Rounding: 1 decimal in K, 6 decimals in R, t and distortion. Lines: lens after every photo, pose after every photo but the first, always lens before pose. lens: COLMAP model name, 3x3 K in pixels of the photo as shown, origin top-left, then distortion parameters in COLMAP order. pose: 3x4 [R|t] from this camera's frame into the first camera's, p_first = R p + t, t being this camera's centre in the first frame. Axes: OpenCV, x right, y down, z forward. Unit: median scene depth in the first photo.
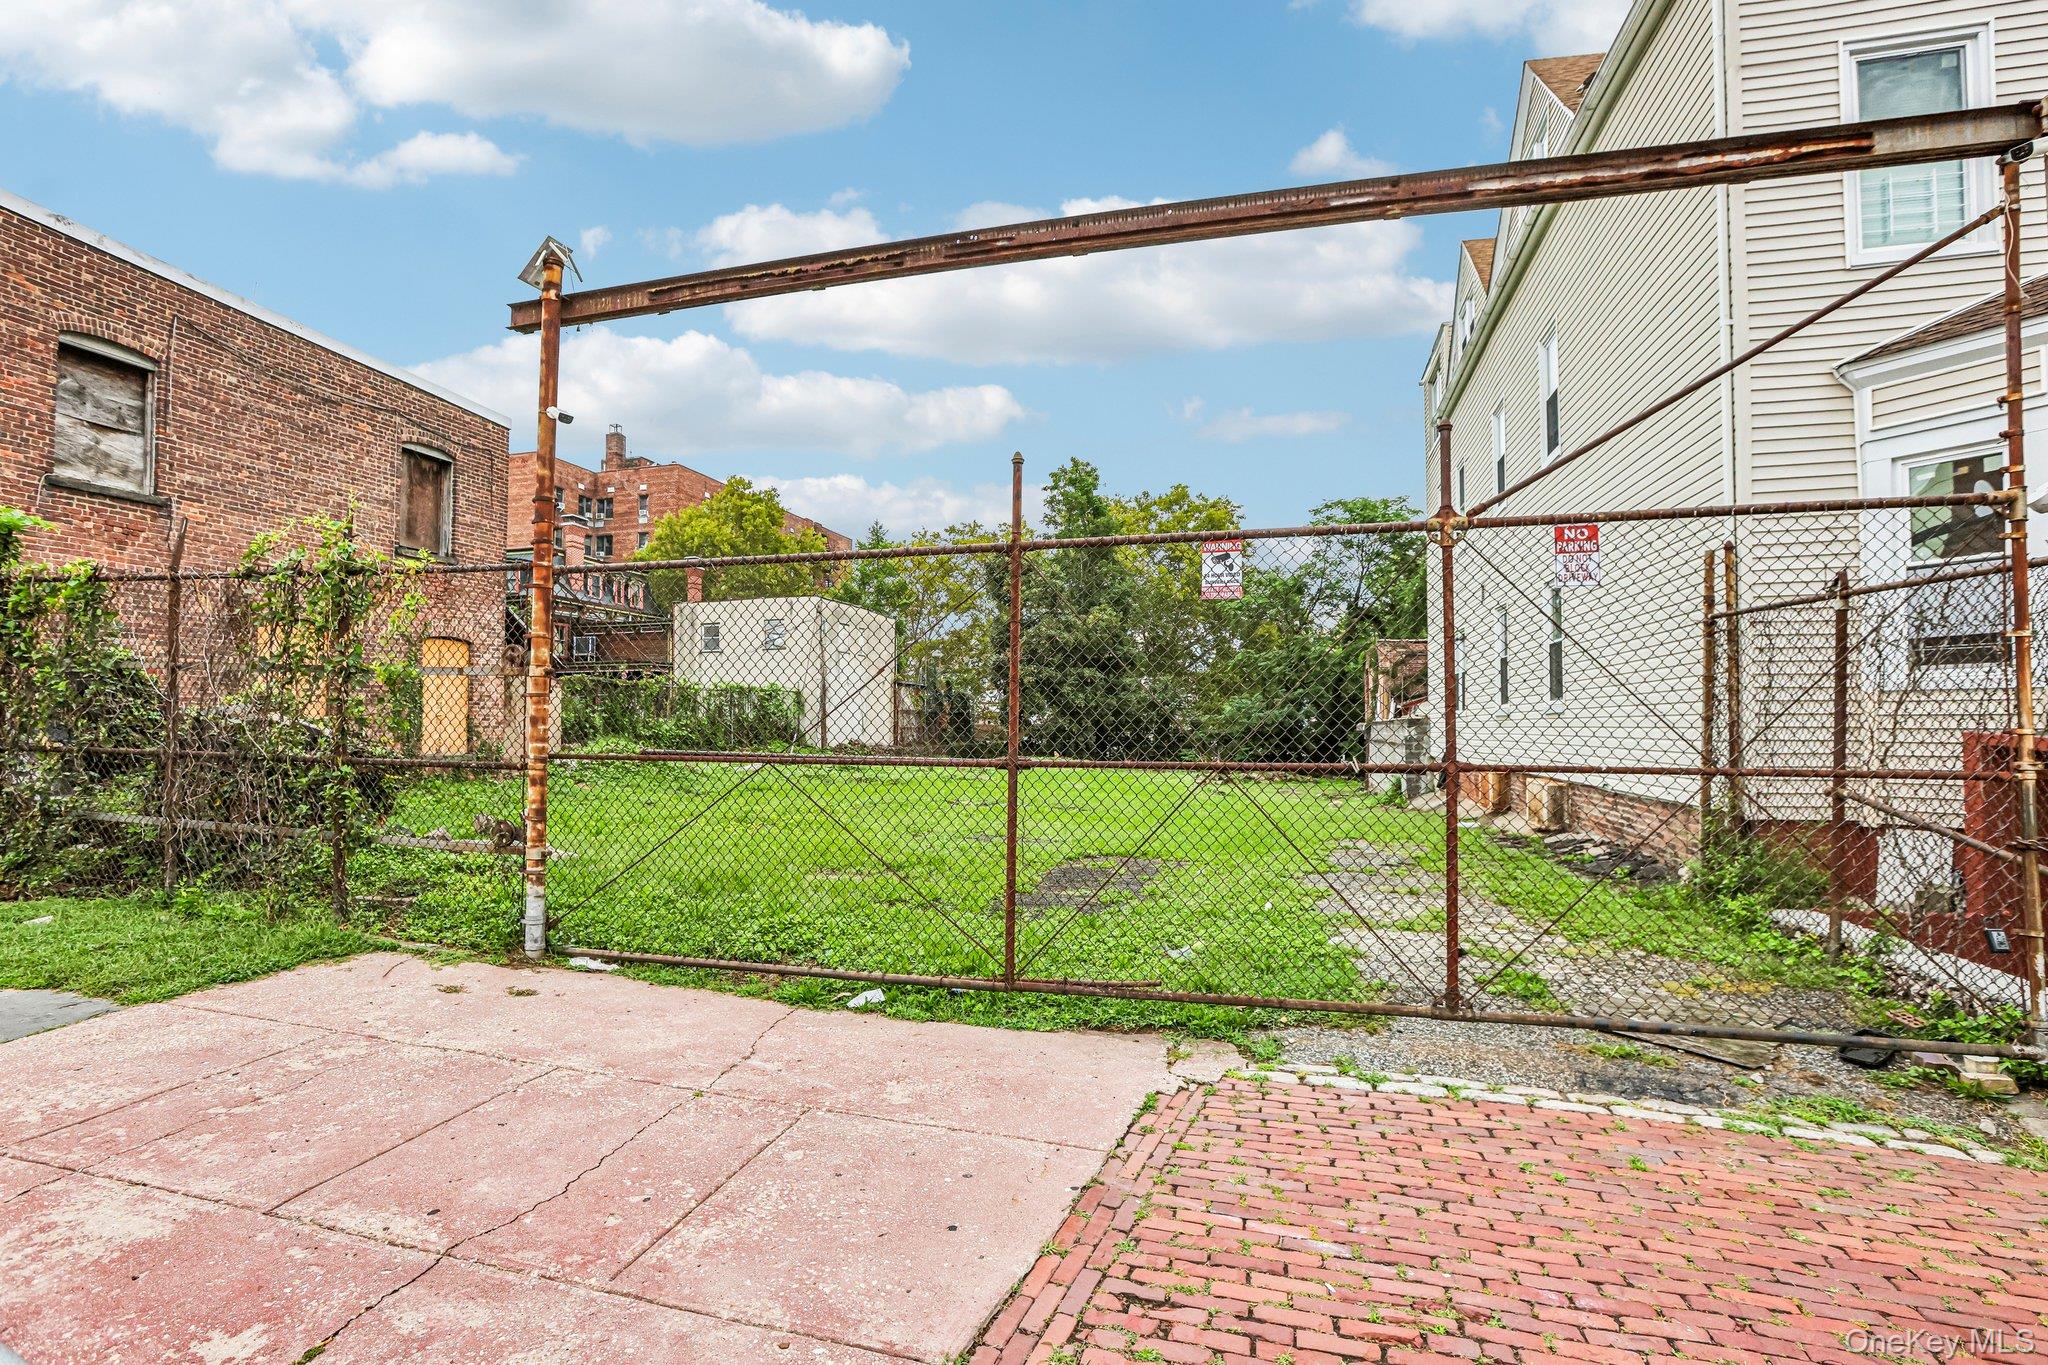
lens RADIAL K [[922.2, 0, 1038.7], [0, 922.2, 716.8], [0, 0, 1]] dist [-0.074703, 0.021218]
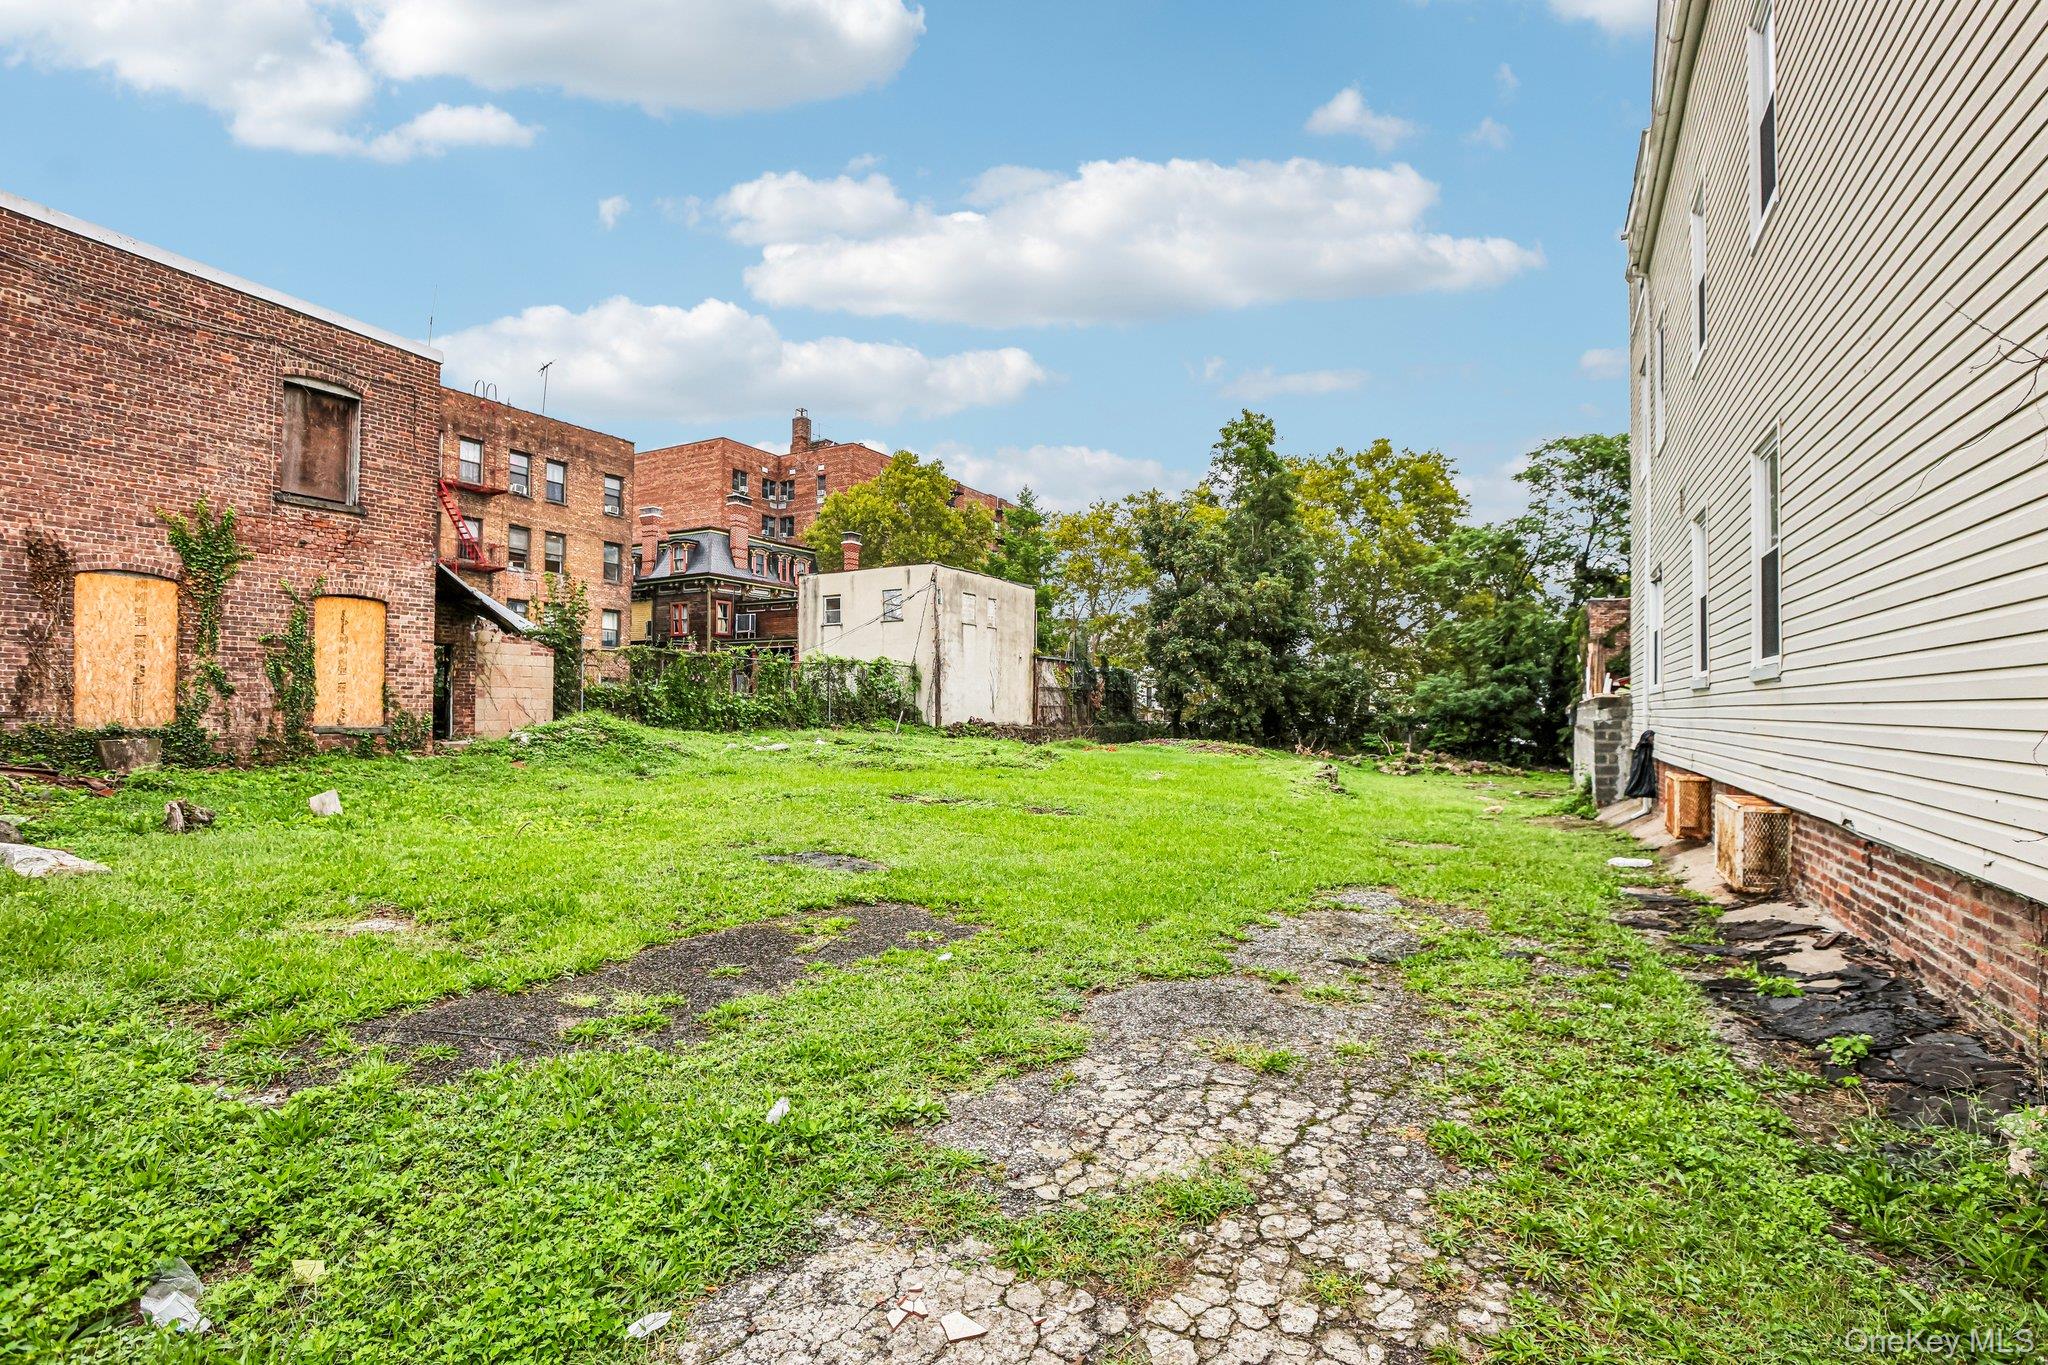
lens RADIAL K [[922.2, 0, 1038.7], [0, 922.2, 716.8], [0, 0, 1]] dist [-0.074703, 0.021218]
pose [[0.971897, 0.011216, -0.235140, 0.060707], [-0.006424, 0.999756, 0.021139, 0.002523], [0.235320, -0.019034, 0.971732, 0.084162]]
